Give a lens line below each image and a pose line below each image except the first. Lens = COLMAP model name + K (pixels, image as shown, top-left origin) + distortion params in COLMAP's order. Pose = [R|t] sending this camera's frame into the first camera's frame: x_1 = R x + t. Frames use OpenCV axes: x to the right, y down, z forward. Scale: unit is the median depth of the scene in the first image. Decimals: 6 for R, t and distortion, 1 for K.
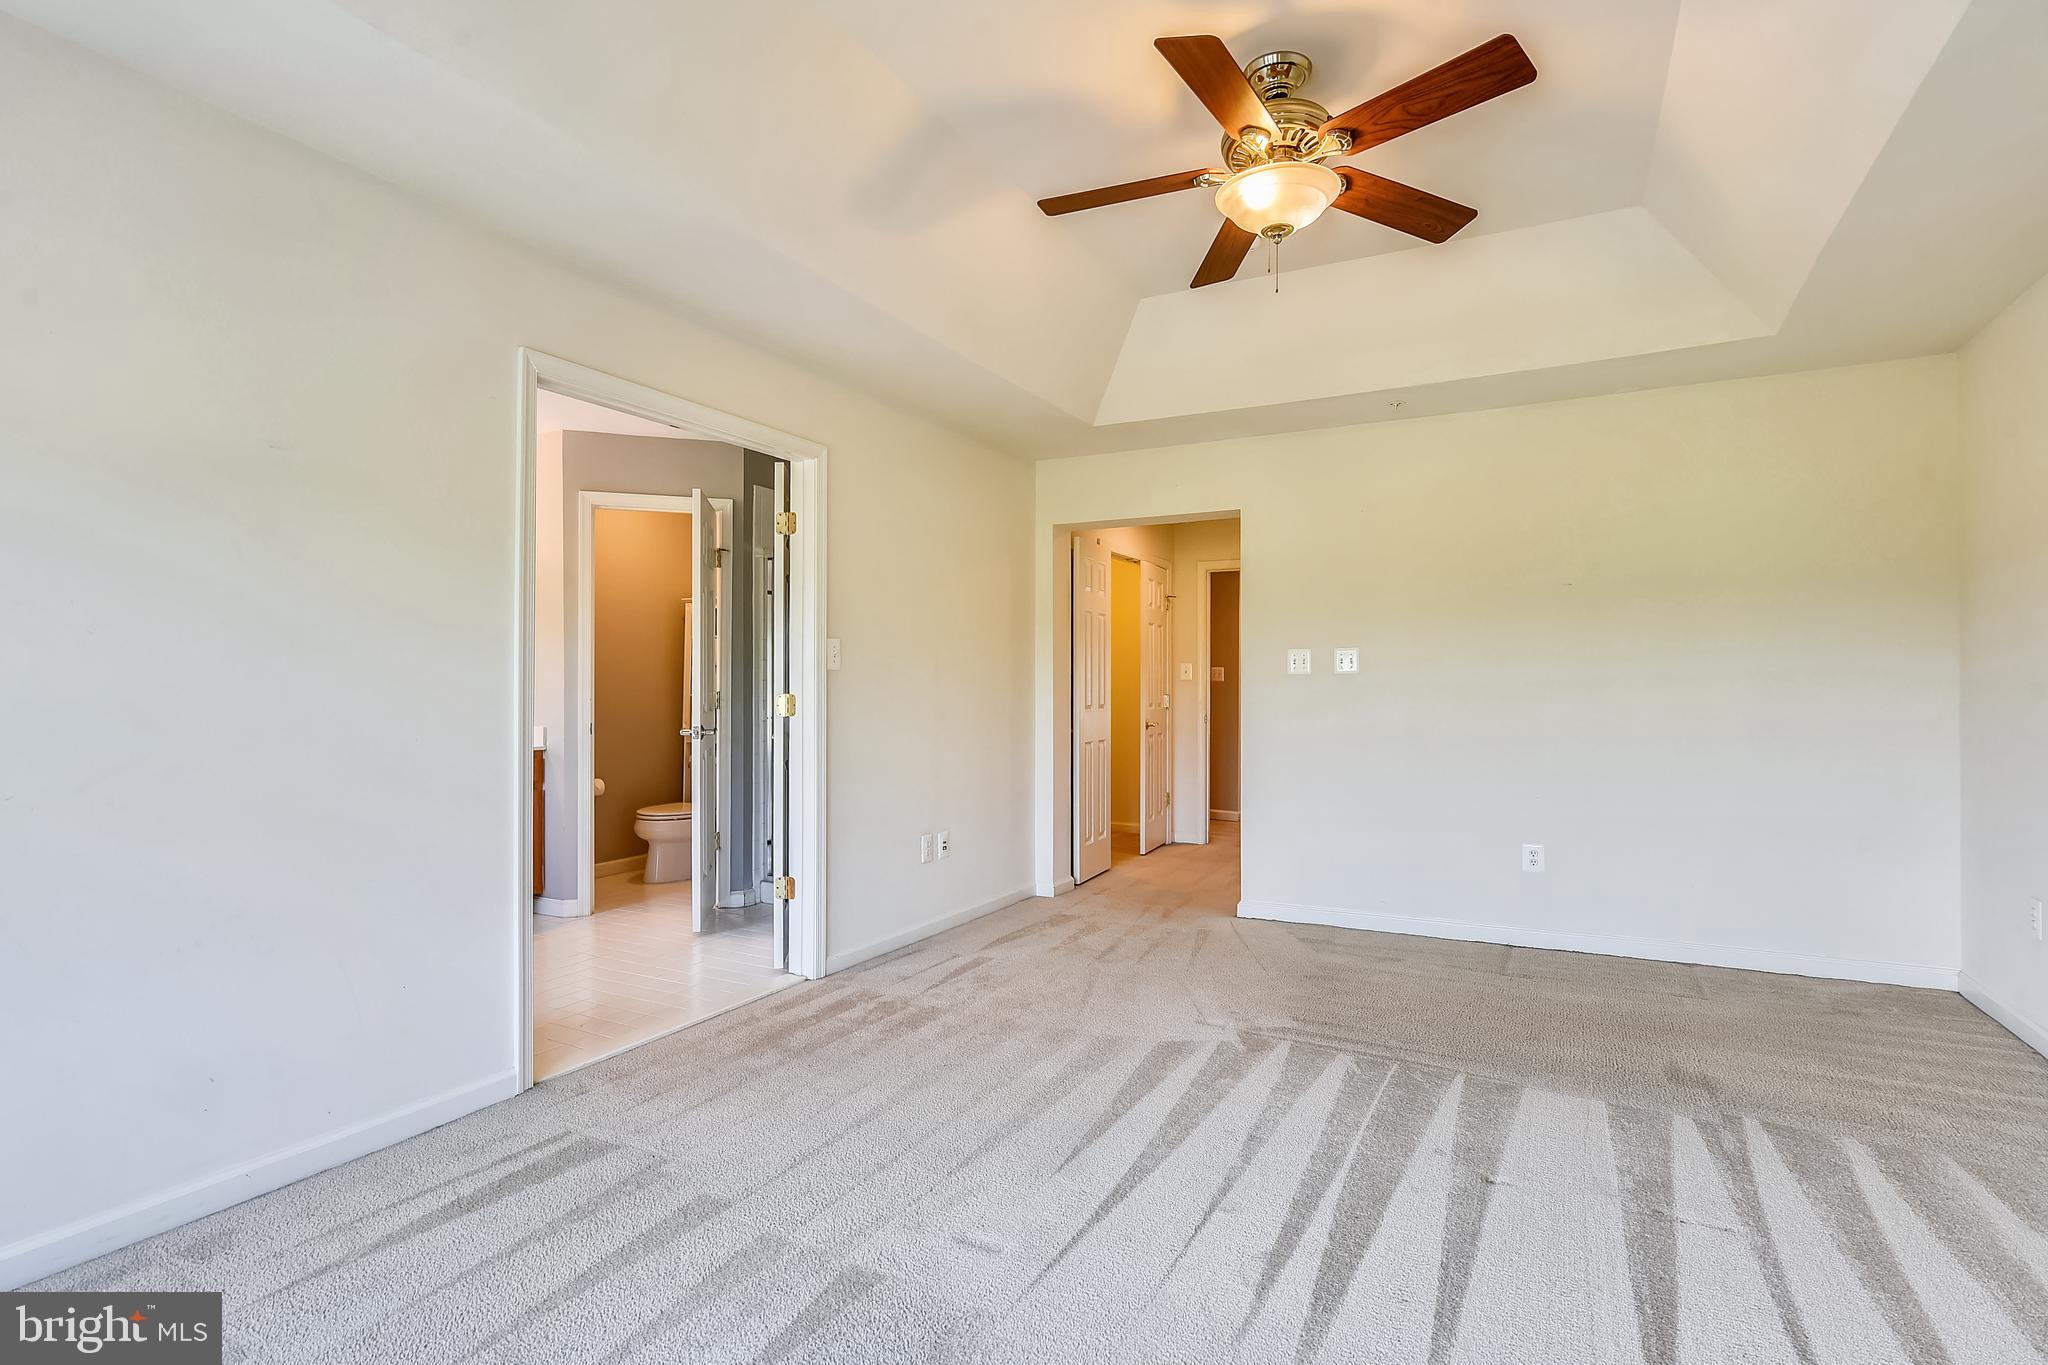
lens RADIAL K [[1022.0, 0, 1014.9], [0, 1022.0, 689.5], [0, 0, 1]] dist [-0.006163, -0.000632]
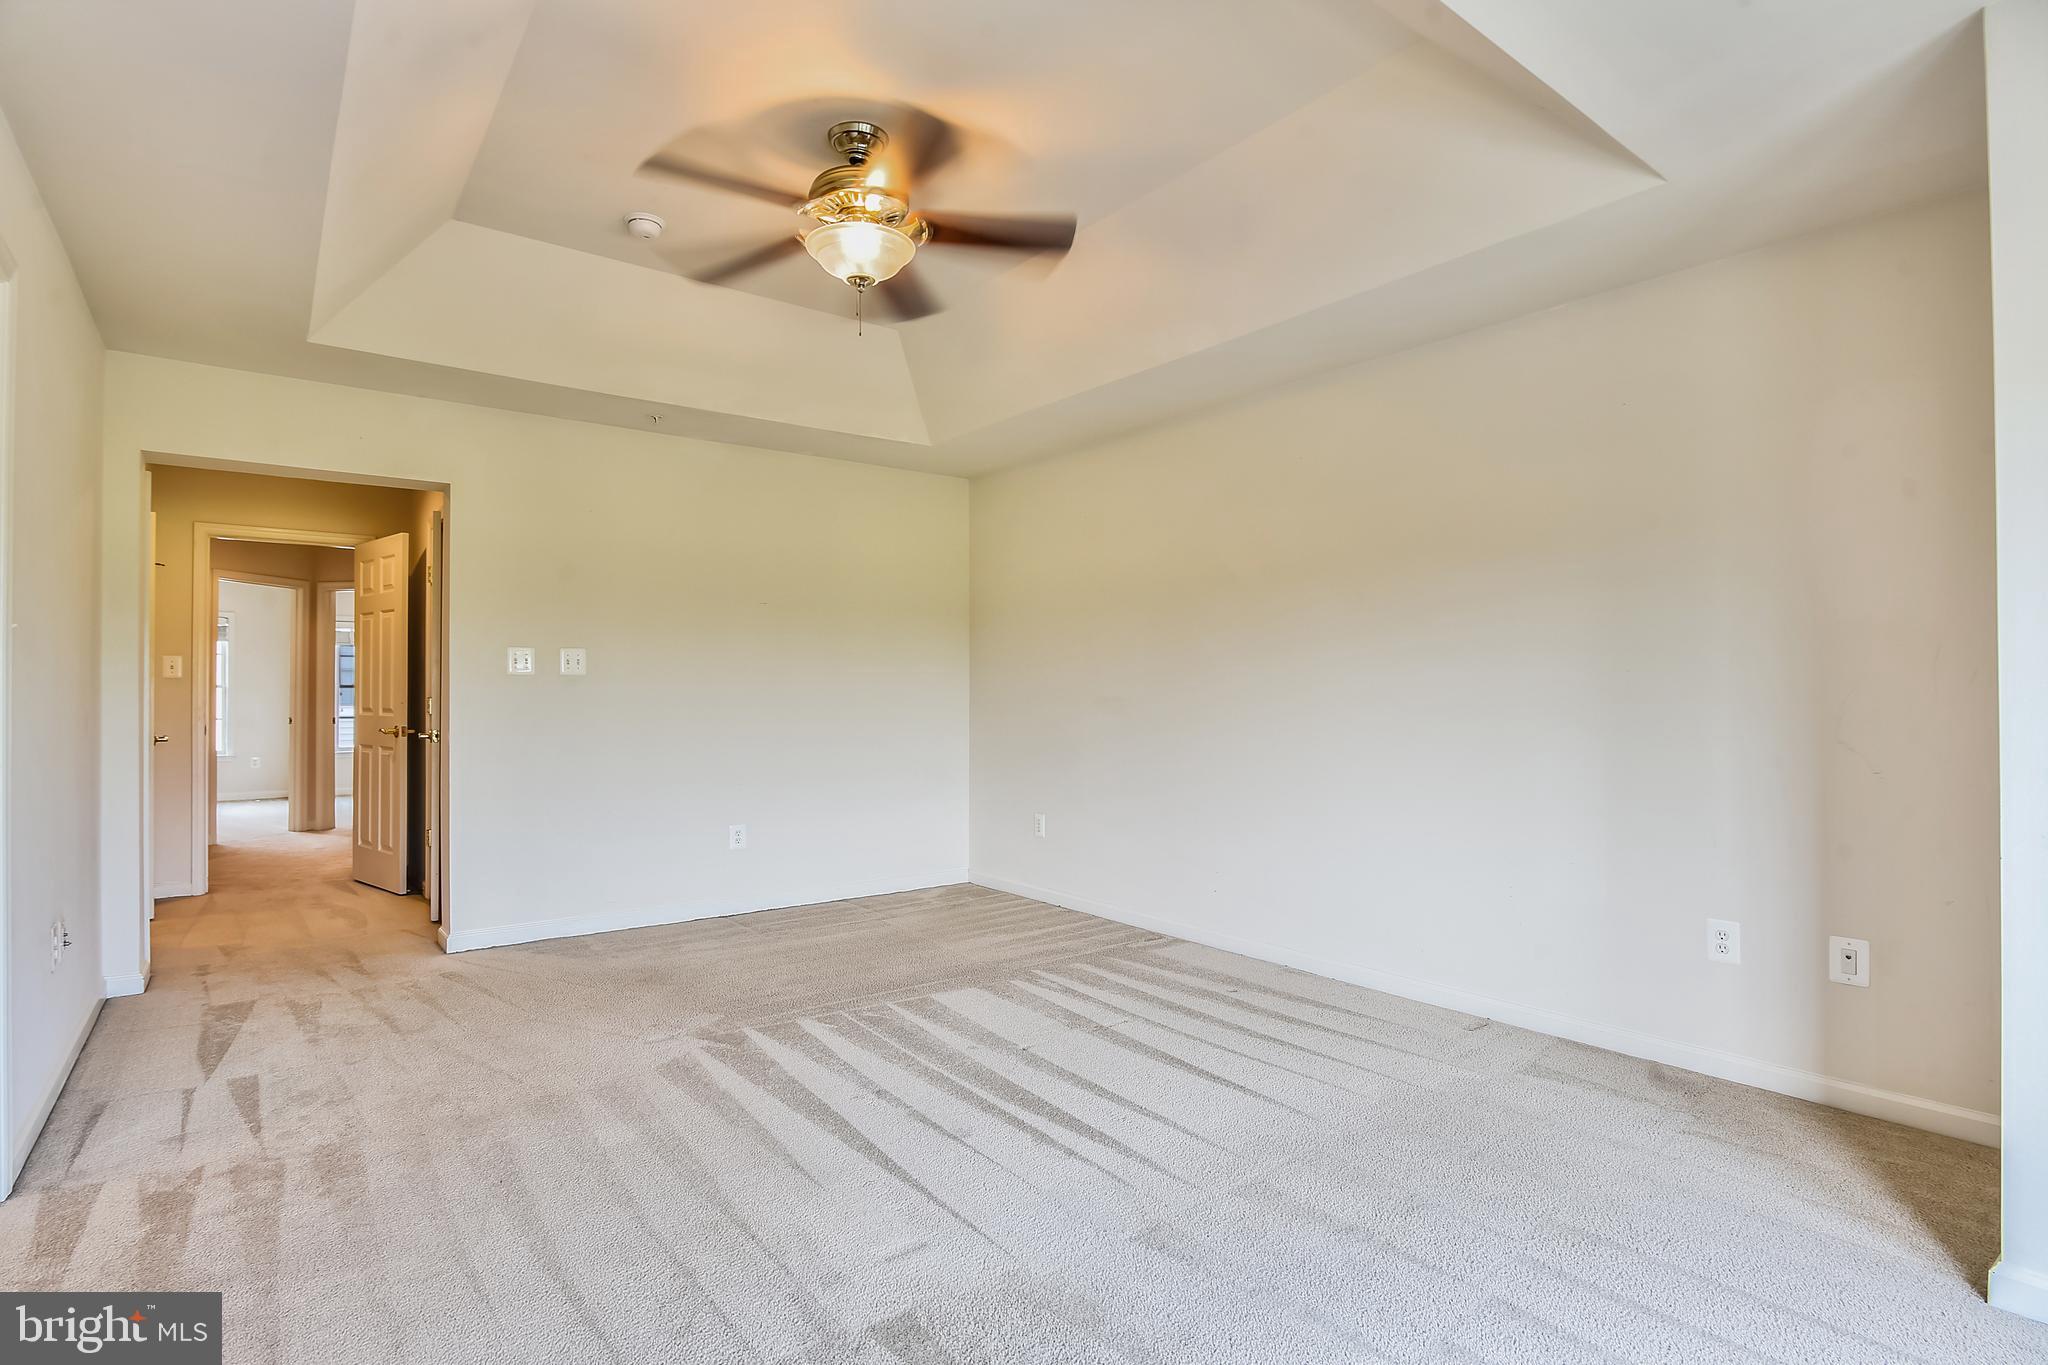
lens RADIAL K [[1022.0, 0, 1014.9], [0, 1022.0, 689.5], [0, 0, 1]] dist [-0.006163, -0.000632]
pose [[0.416957, 0.005417, 0.908910, -0.562571], [-0.001964, 0.999985, -0.005059, 0.003485], [-0.908924, 0.000325, 0.416962, 0.310087]]
